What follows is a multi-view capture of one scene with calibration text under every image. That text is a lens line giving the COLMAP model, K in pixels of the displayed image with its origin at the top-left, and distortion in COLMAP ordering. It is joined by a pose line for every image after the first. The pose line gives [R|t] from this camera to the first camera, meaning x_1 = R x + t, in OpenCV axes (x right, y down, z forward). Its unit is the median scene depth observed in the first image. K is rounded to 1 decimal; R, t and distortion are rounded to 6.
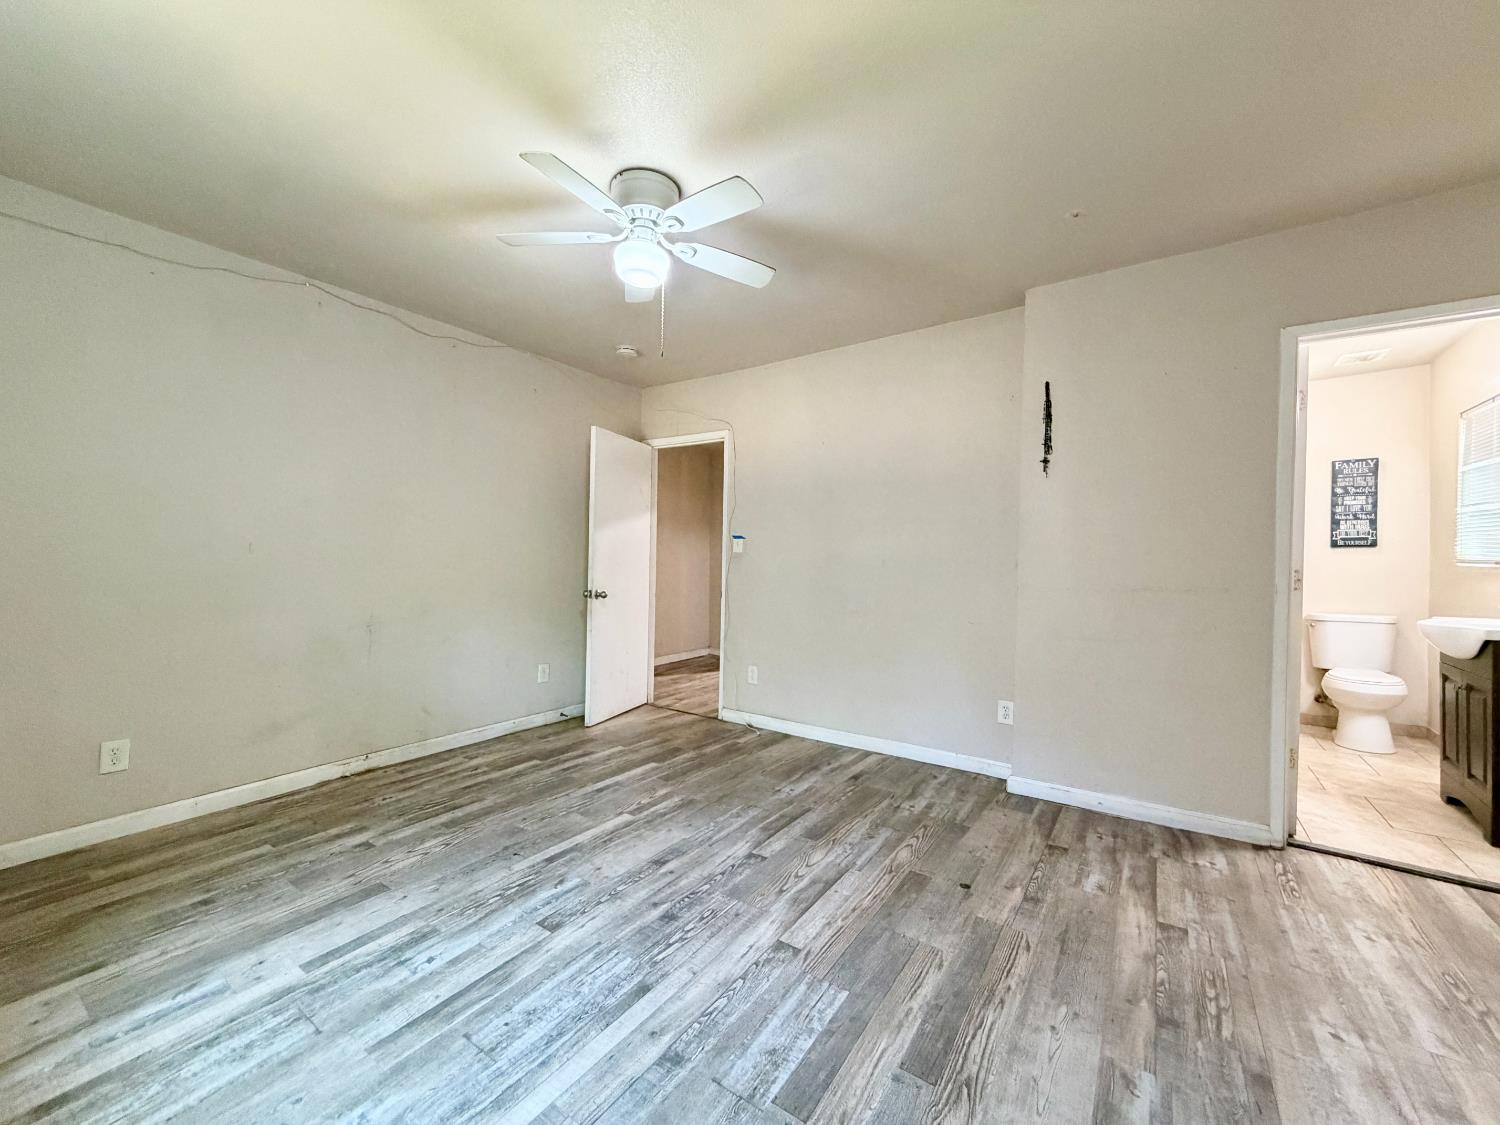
lens RADIAL K [[597.3, 0, 745.6], [0, 597.3, 557.2], [0, 0, 1]] dist [0.000216, -0.000293]
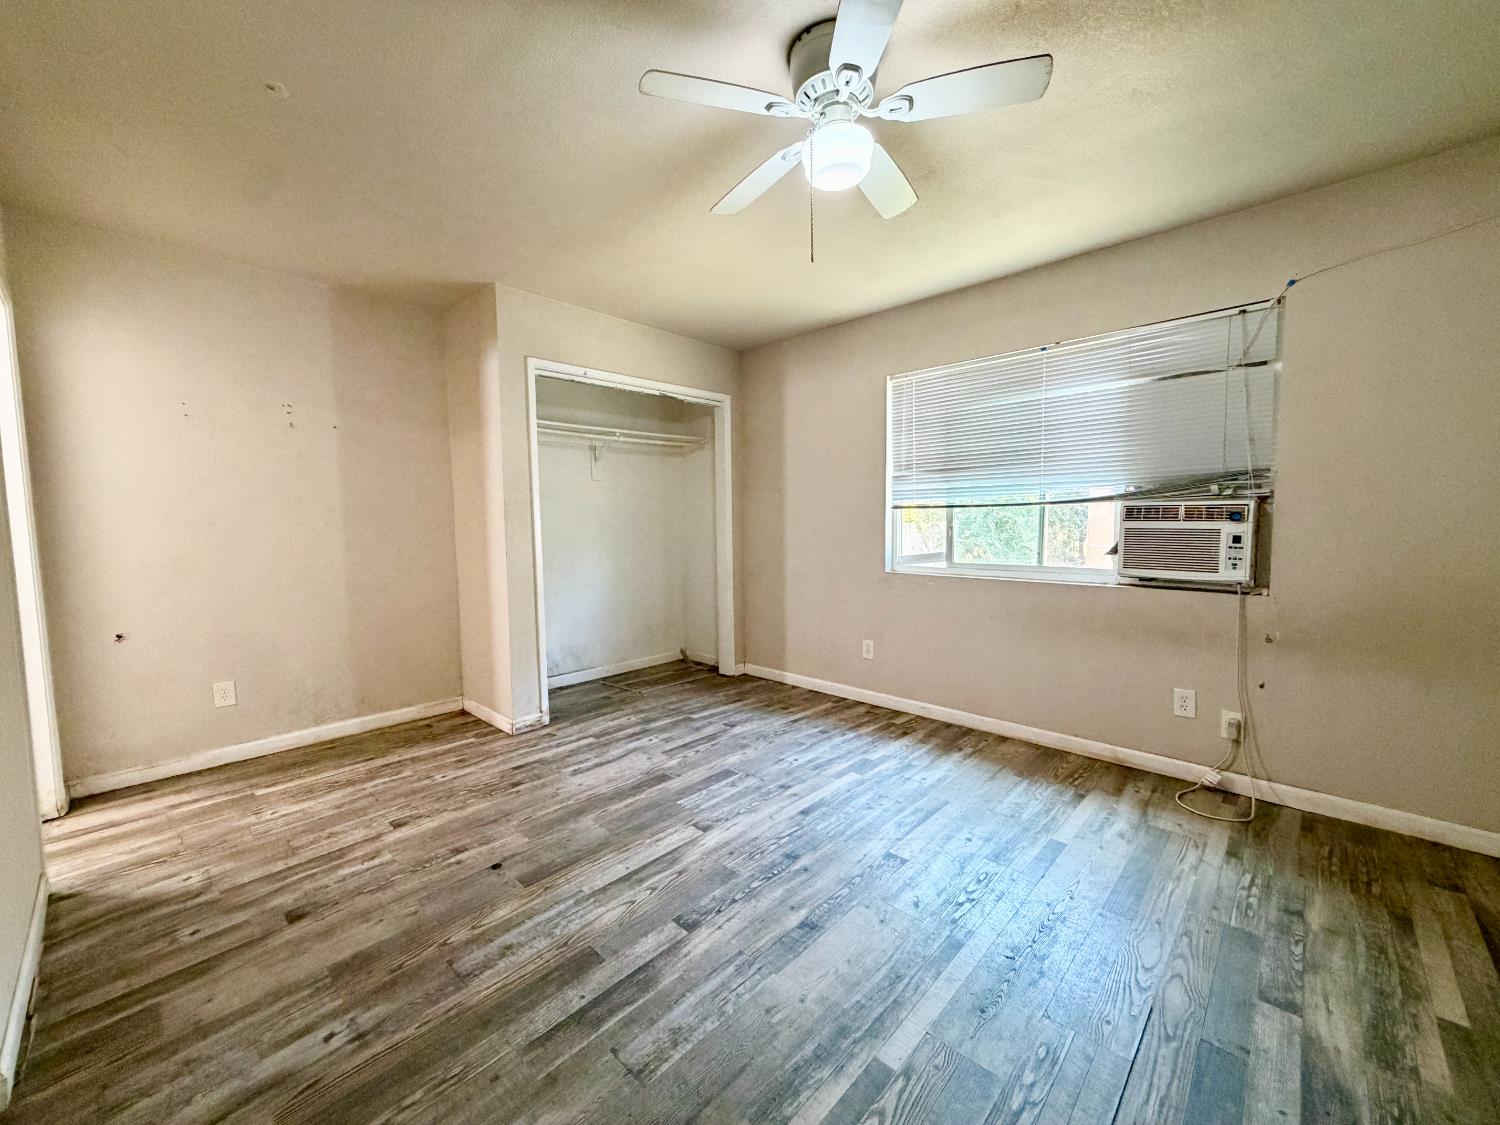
lens RADIAL K [[597.3, 0, 748.5], [0, 597.3, 563.0], [0, 0, 1]] dist [0.000216, -0.000293]
pose [[-0.988518, -0.015243, 0.150335, -0.165757], [-0.003531, 0.996958, 0.077864, -0.027791], [-0.151065, 0.076439, -0.985564, 1.647907]]
